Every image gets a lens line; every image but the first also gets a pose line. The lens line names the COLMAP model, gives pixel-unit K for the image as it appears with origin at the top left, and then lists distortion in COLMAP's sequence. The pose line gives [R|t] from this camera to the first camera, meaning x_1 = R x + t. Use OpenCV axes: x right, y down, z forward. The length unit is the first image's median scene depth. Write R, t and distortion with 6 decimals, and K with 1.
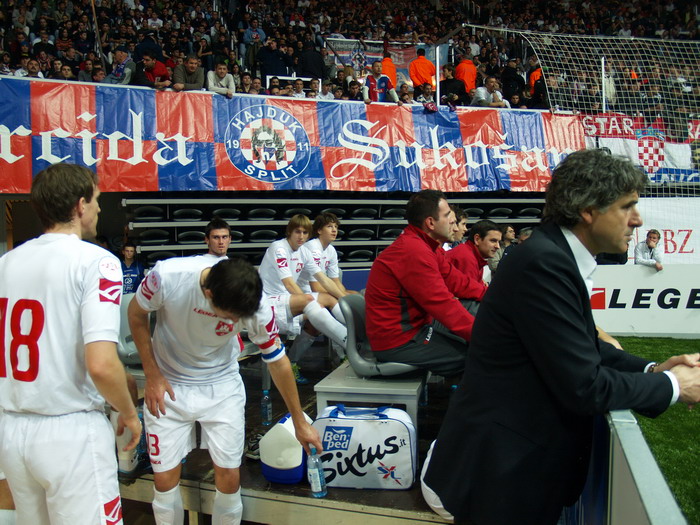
lens RADIAL K [[560.4, 0, 325.5], [0, 560.4, 260.6], [0, 0, 1]] dist [-0.112747, 0.064843]
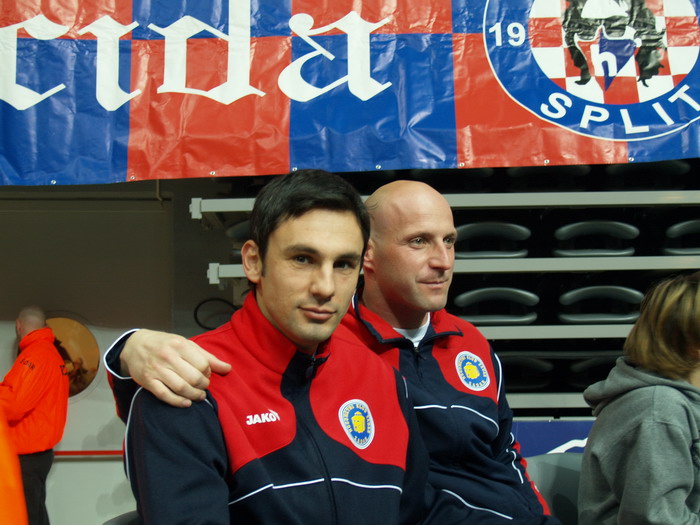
lens RADIAL K [[1145.8, 0, 348.6], [0, 1145.8, 263.3], [0, 0, 1]] dist [-0.084114, 0.000000]
pose [[0.927147, -0.011076, -0.374534, 0.004252], [-0.019038, 0.996879, -0.076611, -0.013381], [0.374214, 0.078160, 0.924043, 0.326398]]
